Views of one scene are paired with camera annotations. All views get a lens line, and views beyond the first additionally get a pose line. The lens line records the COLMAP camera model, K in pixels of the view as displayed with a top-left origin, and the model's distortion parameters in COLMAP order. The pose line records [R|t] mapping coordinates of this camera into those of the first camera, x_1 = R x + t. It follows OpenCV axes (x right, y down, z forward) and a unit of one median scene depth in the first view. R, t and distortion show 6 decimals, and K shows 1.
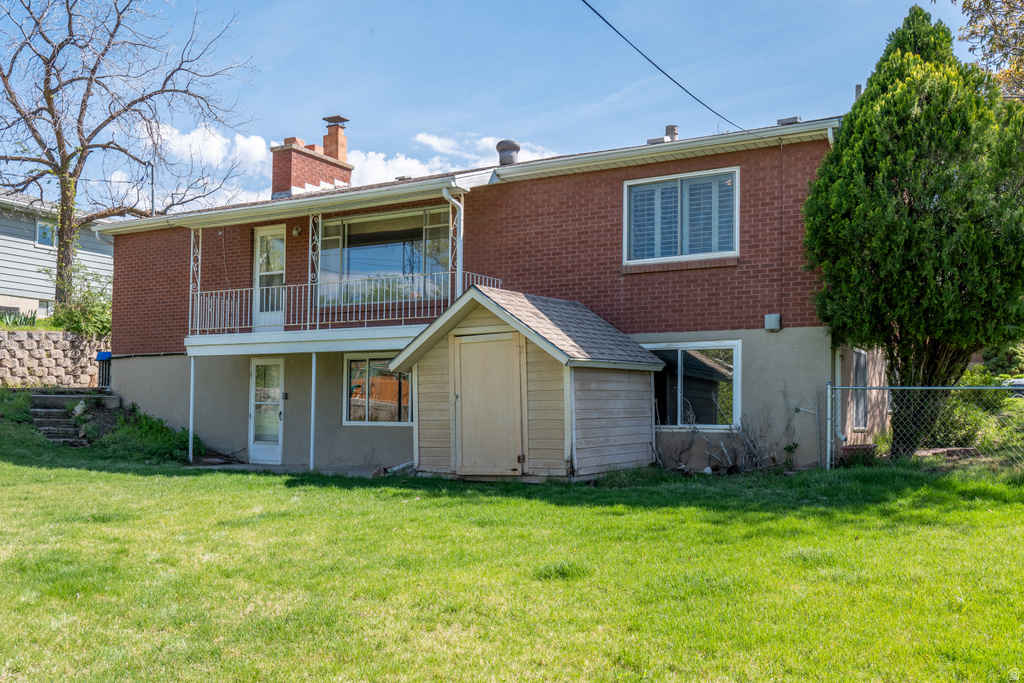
lens RADIAL K [[962.0, 0, 511.9], [0, 962.0, 380.6], [0, 0, 1]] dist [0.005874, 0.000678]
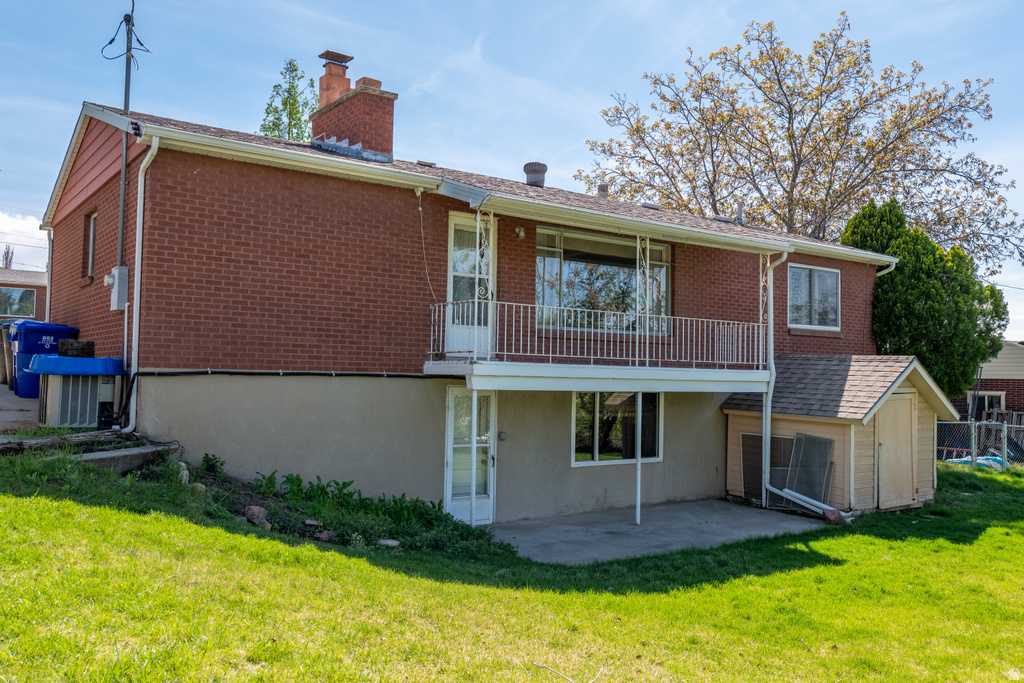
lens RADIAL K [[852.1, 0, 512.0], [0, 852.1, 341.5], [0, 0, 1]] dist [0.003404, 0.002095]
pose [[0.408021, 0.034795, 0.912309, -1.030760], [-0.052399, 0.998519, -0.014649, -0.061125], [-0.911468, -0.041827, 0.409240, 0.826951]]
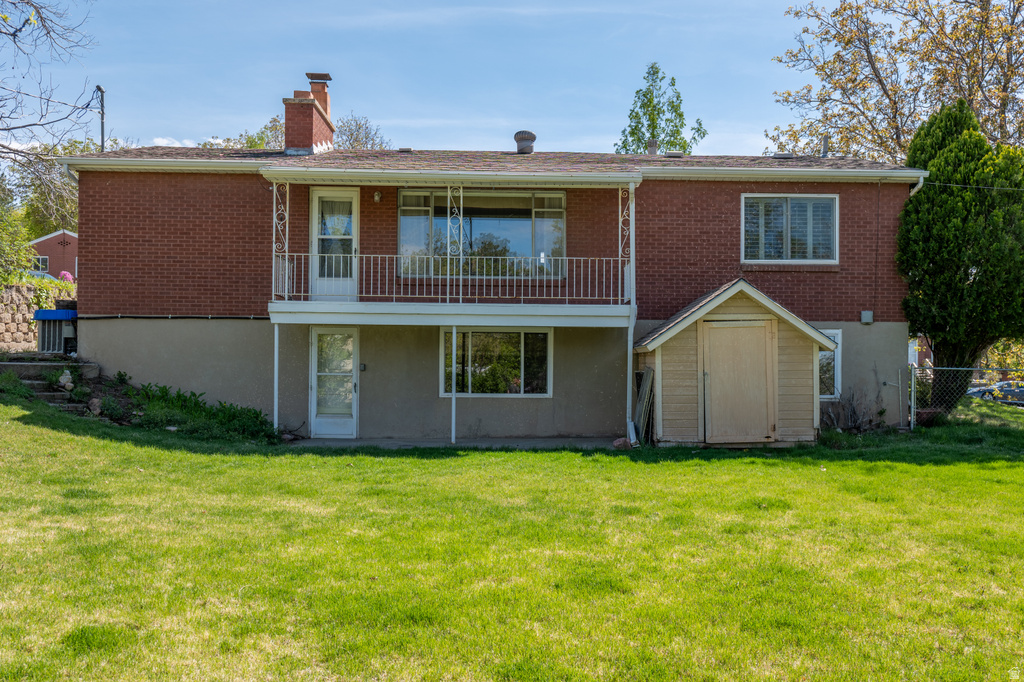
lens RADIAL K [[863.2, 0, 512.4], [0, 863.2, 372.5], [0, 0, 1]] dist [-0.000743, 0.001555]
pose [[0.848983, -0.000866, 0.528419, -0.661975], [-0.020485, 0.999193, 0.034550, -0.013719], [-0.528023, -0.040157, 0.848280, 0.214777]]
